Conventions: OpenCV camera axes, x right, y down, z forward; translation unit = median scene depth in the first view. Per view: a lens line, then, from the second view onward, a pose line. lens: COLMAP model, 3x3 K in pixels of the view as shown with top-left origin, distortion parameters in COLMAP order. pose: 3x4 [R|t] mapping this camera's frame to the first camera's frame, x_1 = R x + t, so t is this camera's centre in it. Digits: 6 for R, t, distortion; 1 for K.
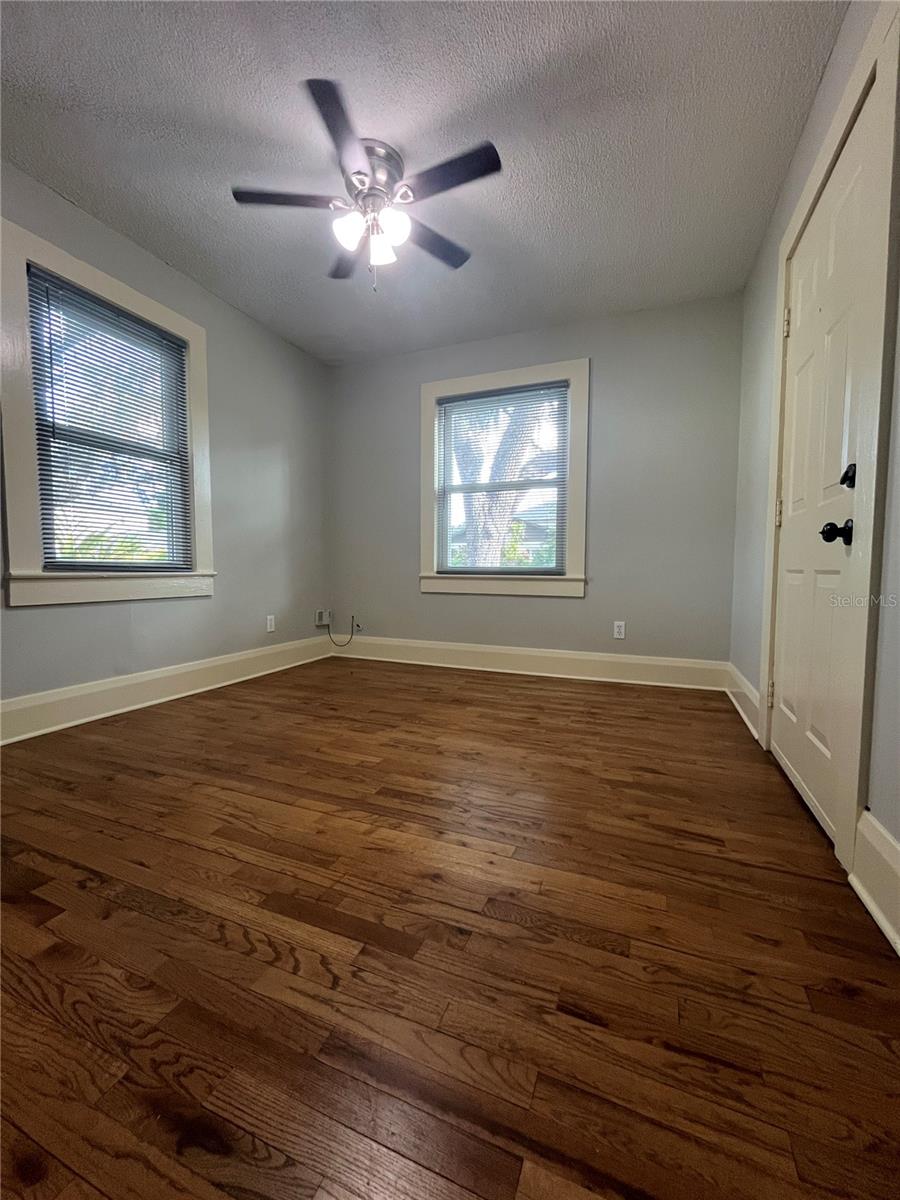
lens RADIAL K [[488.1, 0, 448.7], [0, 488.1, 599.2], [0, 0, 1]] dist [-0.006200, 0.001913]
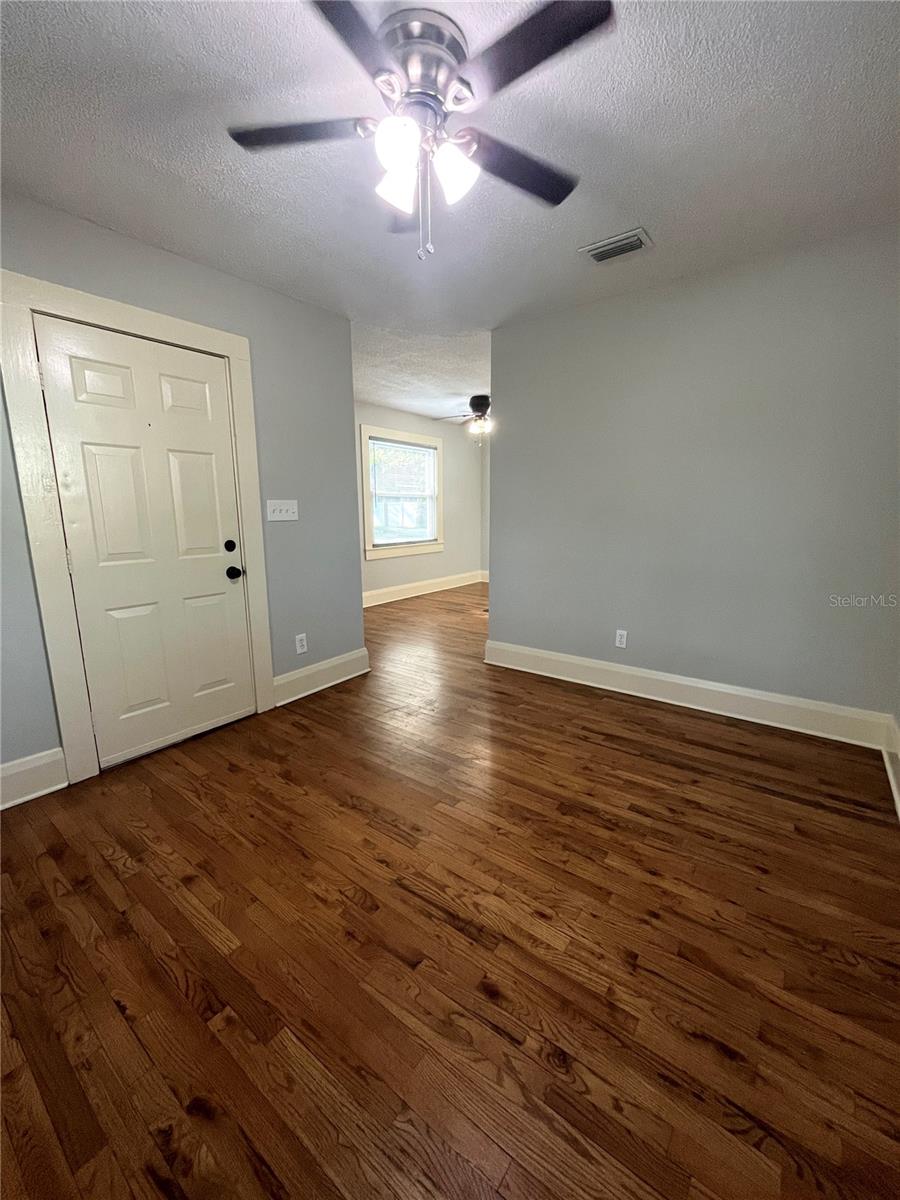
lens RADIAL K [[488.1, 0, 449.4], [0, 488.1, 600.3], [0, 0, 1]] dist [-0.006200, 0.001913]
pose [[-0.966012, -0.044826, 0.254582, -0.396068], [0.019500, 0.969407, 0.244685, -0.338265], [-0.257762, 0.241333, -0.935584, 1.791529]]
